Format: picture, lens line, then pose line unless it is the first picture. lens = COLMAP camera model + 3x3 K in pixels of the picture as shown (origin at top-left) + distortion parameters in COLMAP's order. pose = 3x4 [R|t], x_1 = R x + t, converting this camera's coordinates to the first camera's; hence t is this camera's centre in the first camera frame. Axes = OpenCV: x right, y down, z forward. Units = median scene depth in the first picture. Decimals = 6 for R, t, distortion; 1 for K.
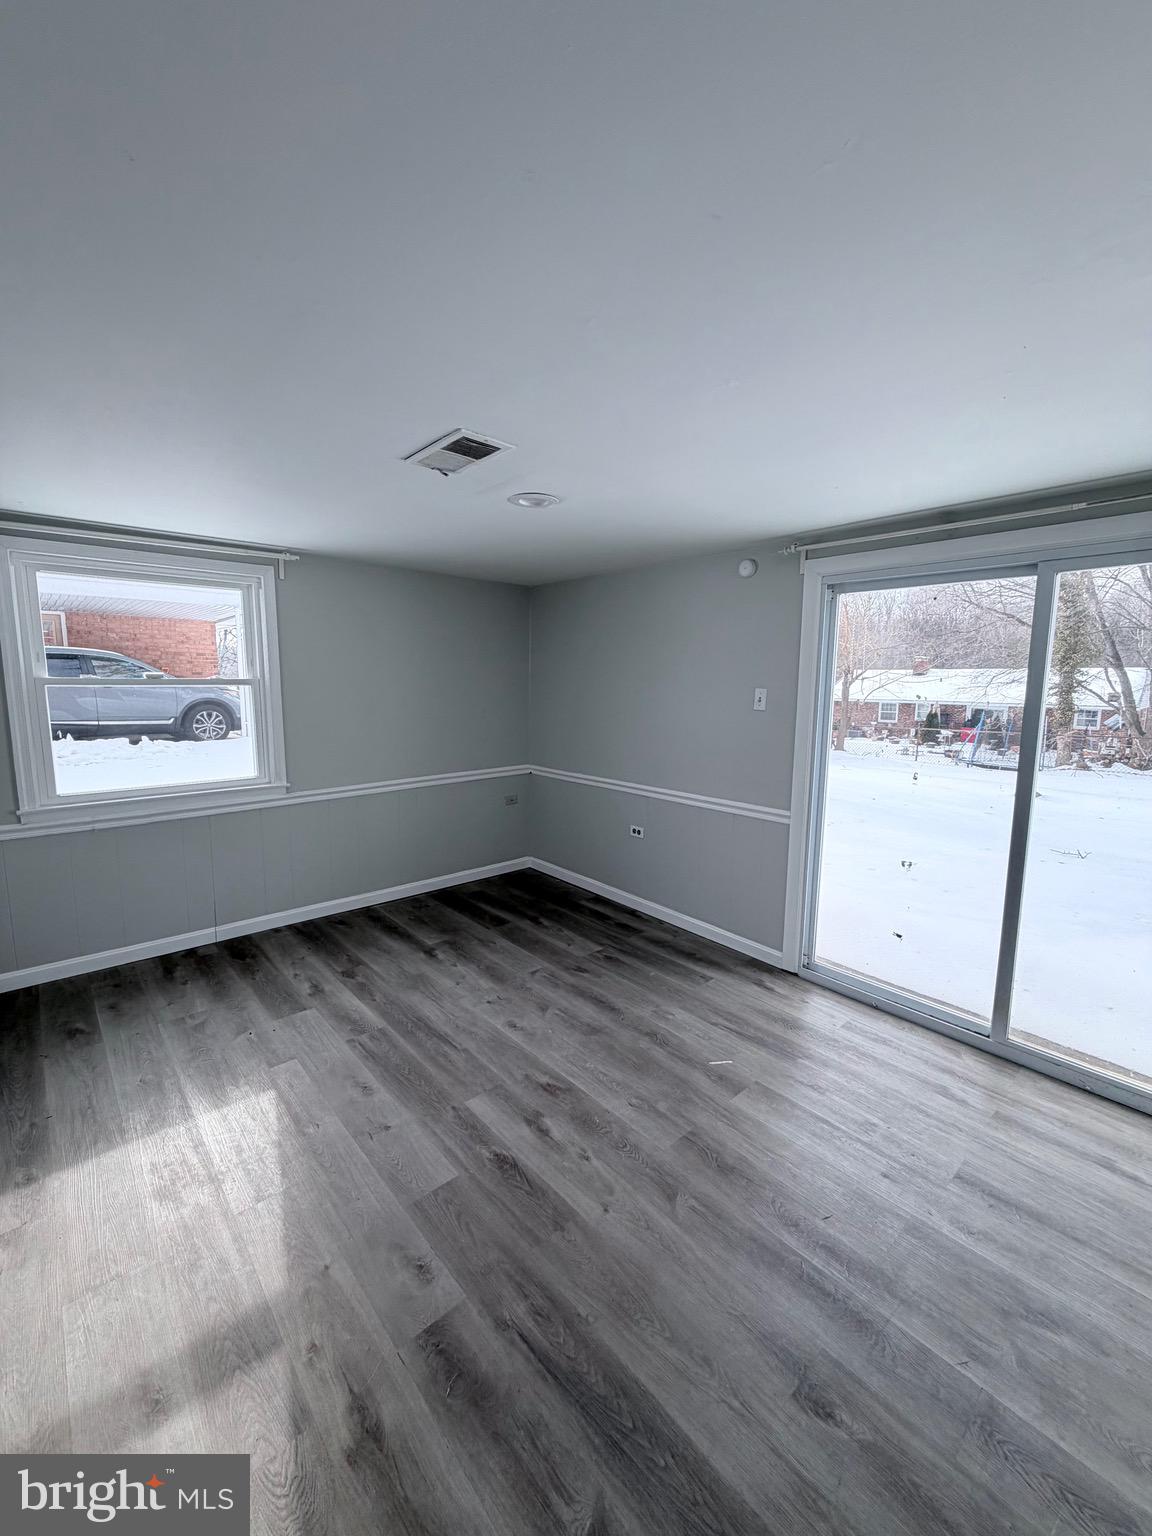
lens RADIAL K [[610.0, 0, 575.7], [0, 610.0, 761.7], [0, 0, 1]] dist [-0.001542, 0.000146]
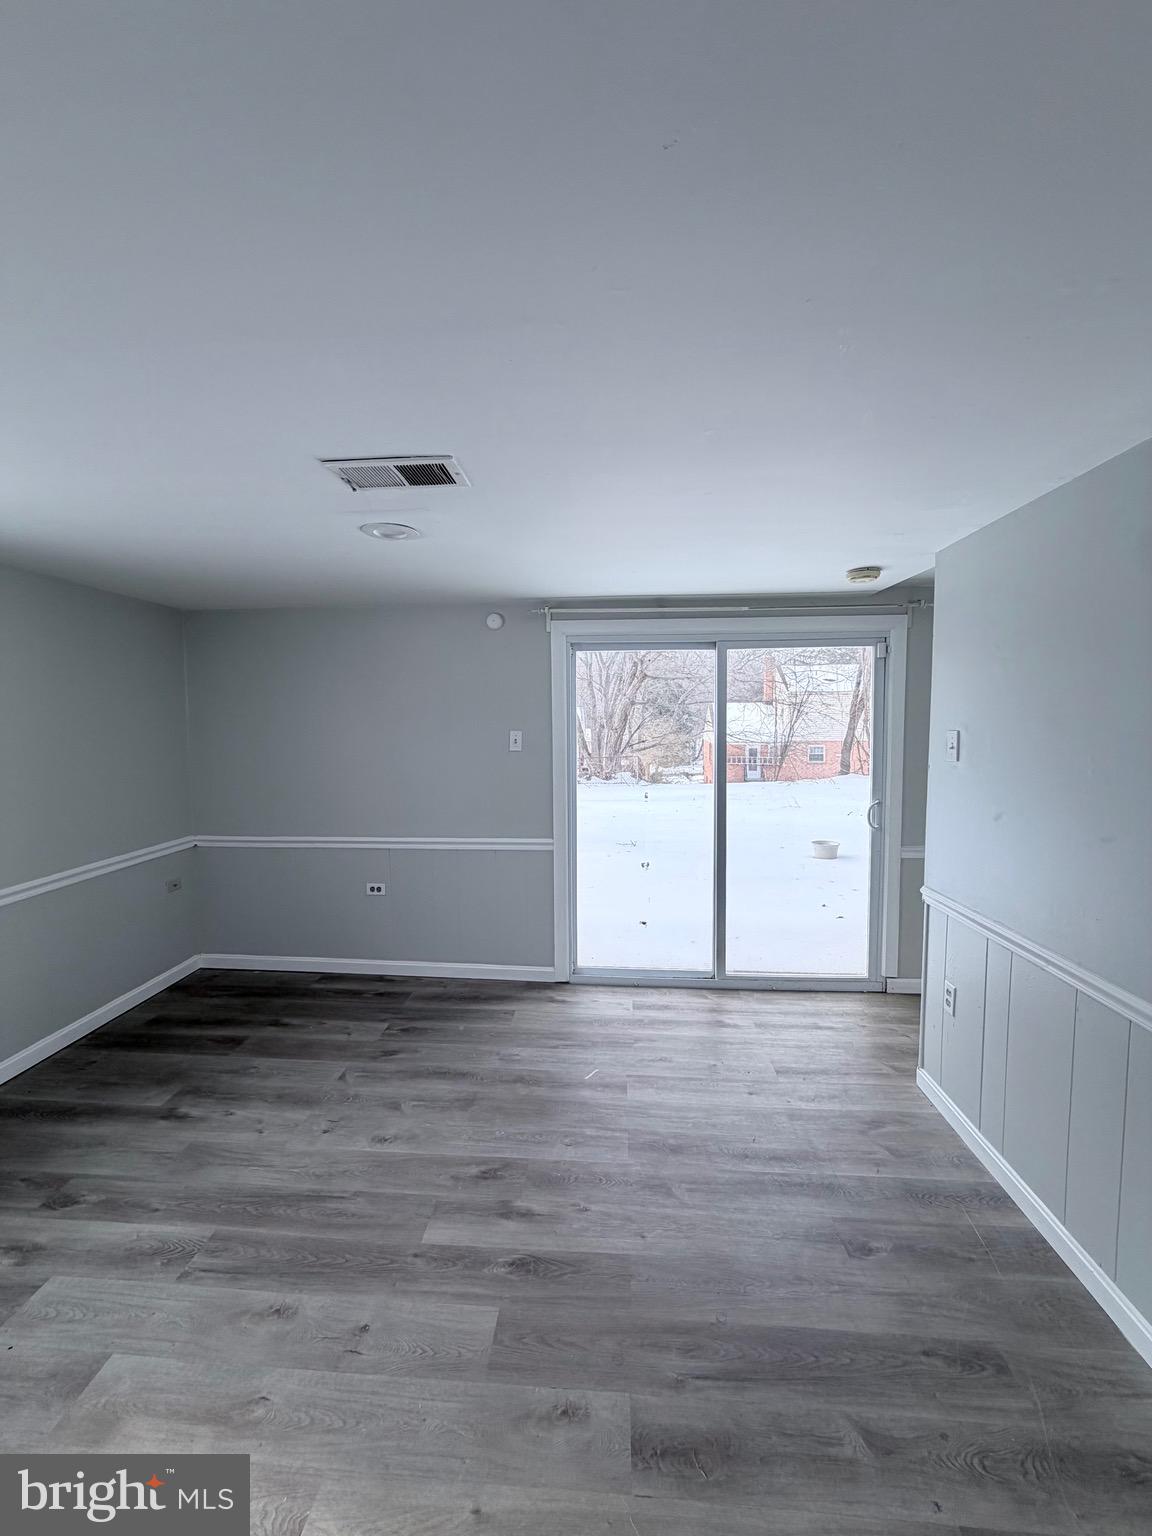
lens RADIAL K [[610.0, 0, 575.7], [0, 610.0, 761.7], [0, 0, 1]] dist [-0.001542, 0.000146]
pose [[0.721085, -0.061653, 0.690098, -0.437217], [0.104887, 0.994267, -0.020769, -0.036347], [-0.684861, 0.087359, 0.723418, 0.160945]]
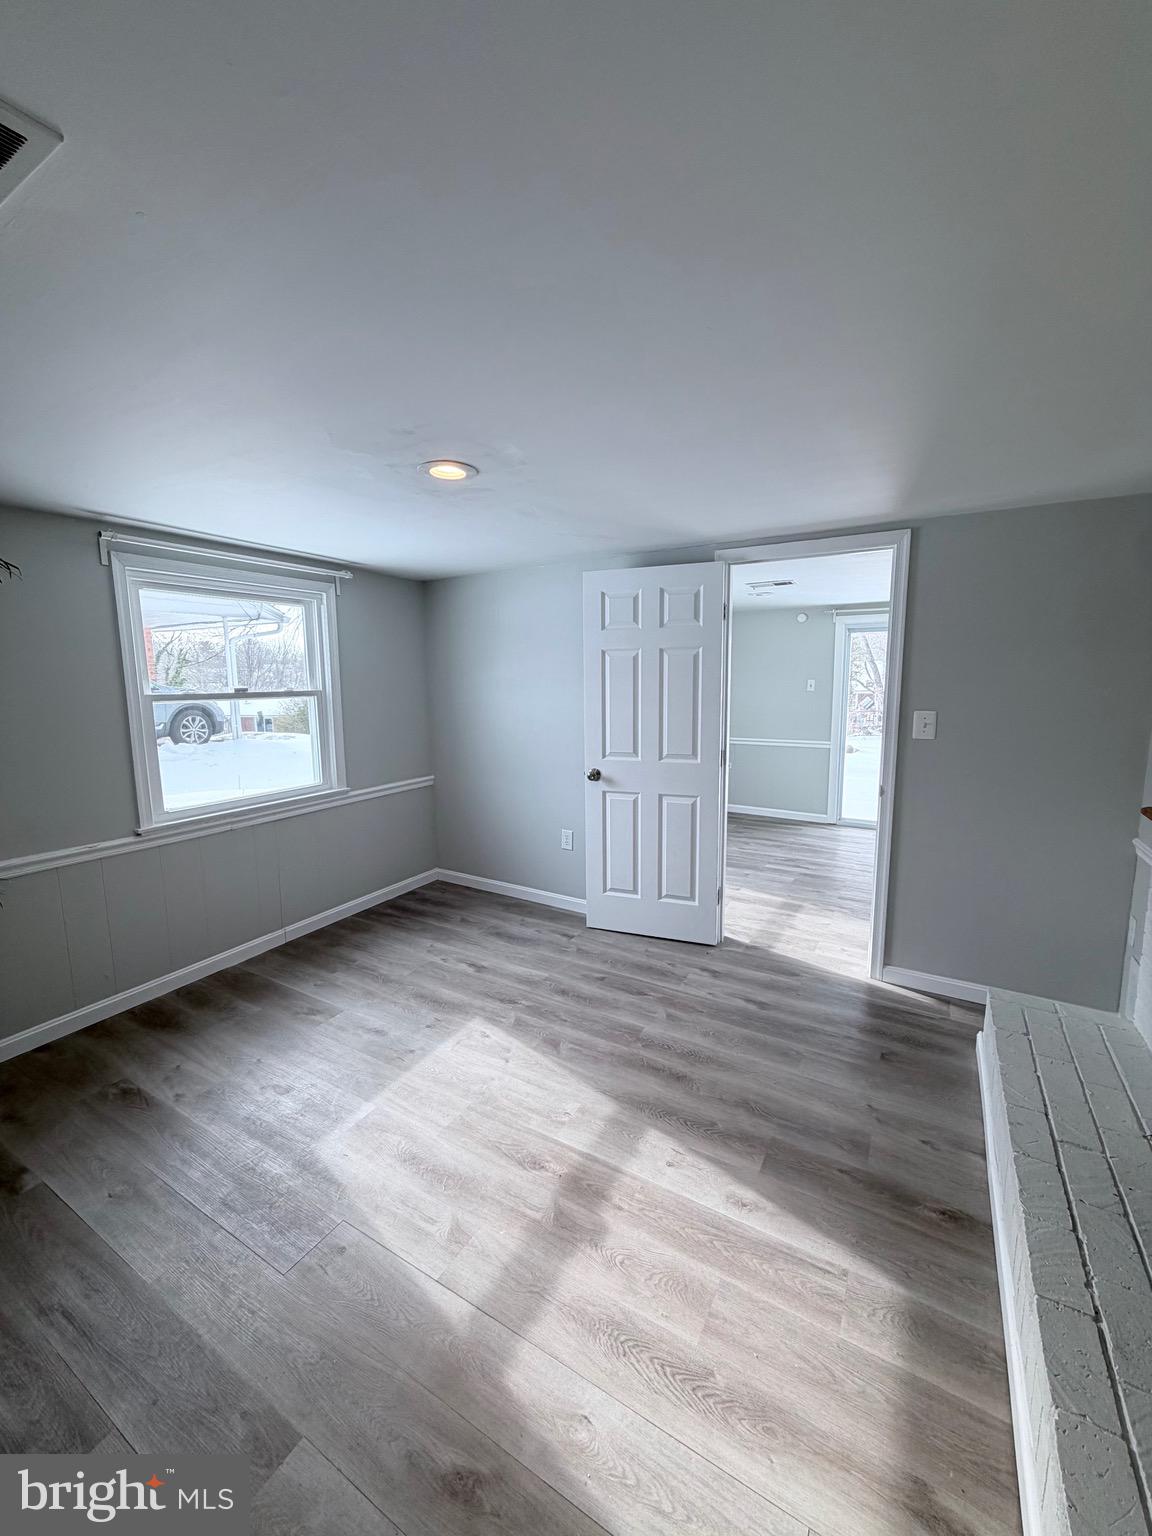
lens RADIAL K [[610.0, 0, 575.7], [0, 610.0, 761.7], [0, 0, 1]] dist [-0.001542, 0.000146]
pose [[0.953843, -0.060501, 0.294150, -1.156847], [0.059608, 0.998150, 0.012007, 0.083392], [-0.294332, 0.006081, 0.955684, -0.734239]]
